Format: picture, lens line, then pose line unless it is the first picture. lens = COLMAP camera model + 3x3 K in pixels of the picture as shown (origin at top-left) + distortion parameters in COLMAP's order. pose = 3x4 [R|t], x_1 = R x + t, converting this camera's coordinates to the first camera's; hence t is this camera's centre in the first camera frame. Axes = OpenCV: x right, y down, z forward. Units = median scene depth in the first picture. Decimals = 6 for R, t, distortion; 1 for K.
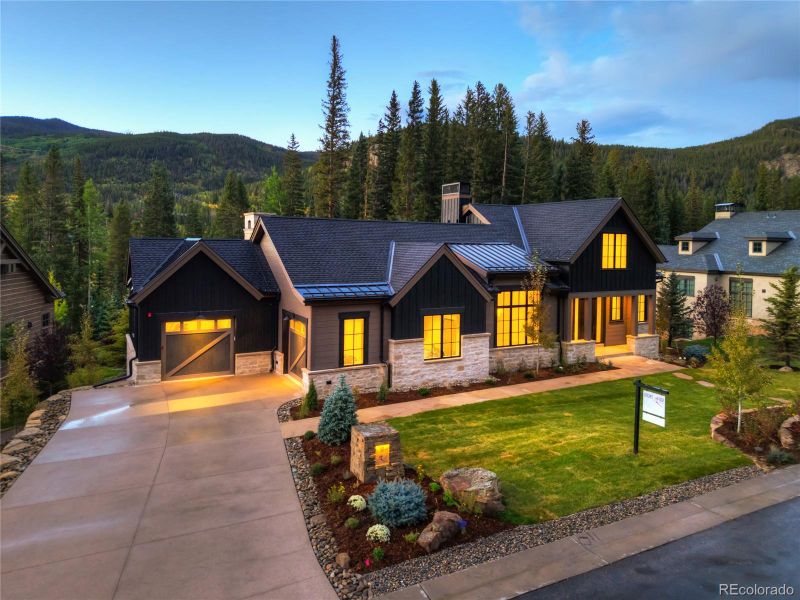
lens RADIAL K [[536.5, 0, 401.6], [0, 536.5, 258.4], [0, 0, 1]] dist [0.028031, -0.003165]
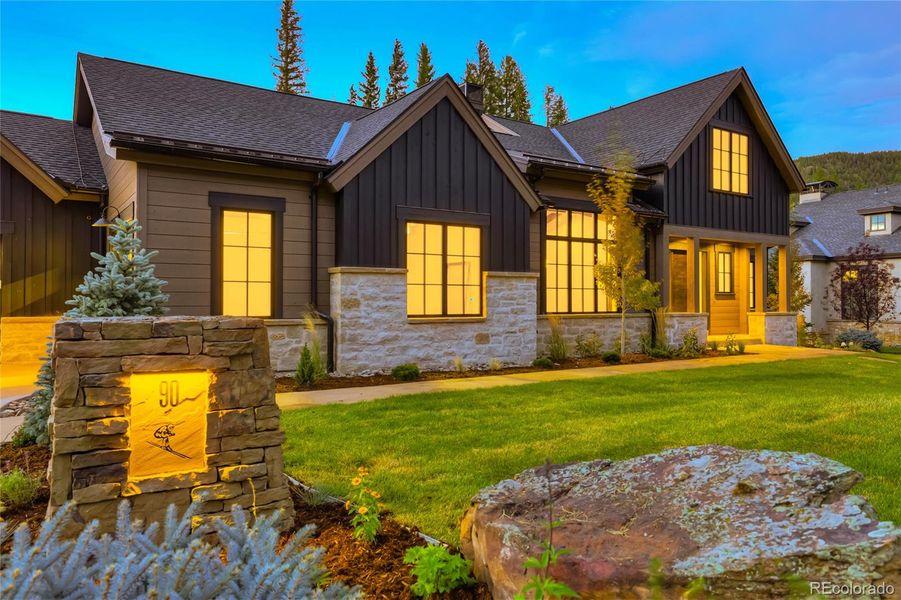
lens RADIAL K [[633.2, 0, 446.6], [0, 633.2, 283.1], [0, 0, 1]] dist [0.000436, 0.003411]
pose [[0.995711, -0.011954, 0.091738, 0.021617], [0.016641, 0.998586, -0.050494, 0.162291], [-0.091004, 0.051804, 0.994502, 0.376706]]
